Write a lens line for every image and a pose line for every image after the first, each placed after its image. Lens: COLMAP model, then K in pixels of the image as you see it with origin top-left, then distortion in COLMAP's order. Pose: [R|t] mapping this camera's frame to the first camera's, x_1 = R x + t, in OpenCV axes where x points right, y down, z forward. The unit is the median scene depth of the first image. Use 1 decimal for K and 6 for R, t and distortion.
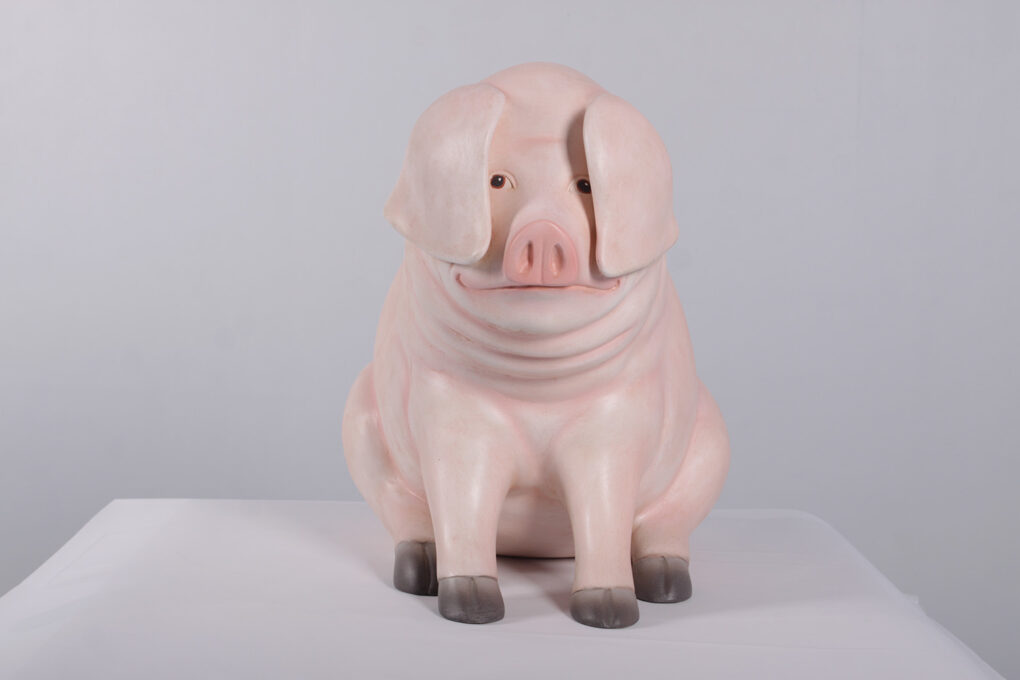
lens RADIAL K [[1701.5, 0, 510.0], [0, 1701.5, 340.0], [0, 0, 1]] dist [0.015133, 0.021109]
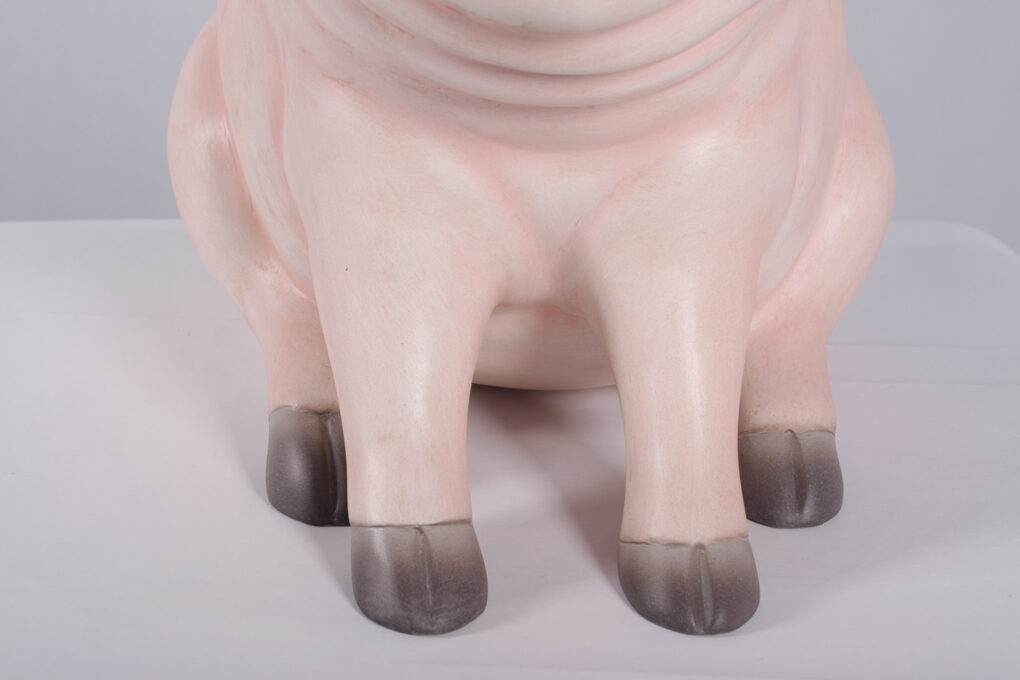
lens RADIAL K [[1805.2, 0, 510.0], [0, 1805.2, 340.0], [0, 0, 1]] dist [0.004419, -0.007861]
pose [[0.999541, -0.012487, 0.027613, -0.009720], [0.004327, 0.960639, 0.277766, -0.051661], [-0.029995, -0.277519, 0.960252, 0.498269]]
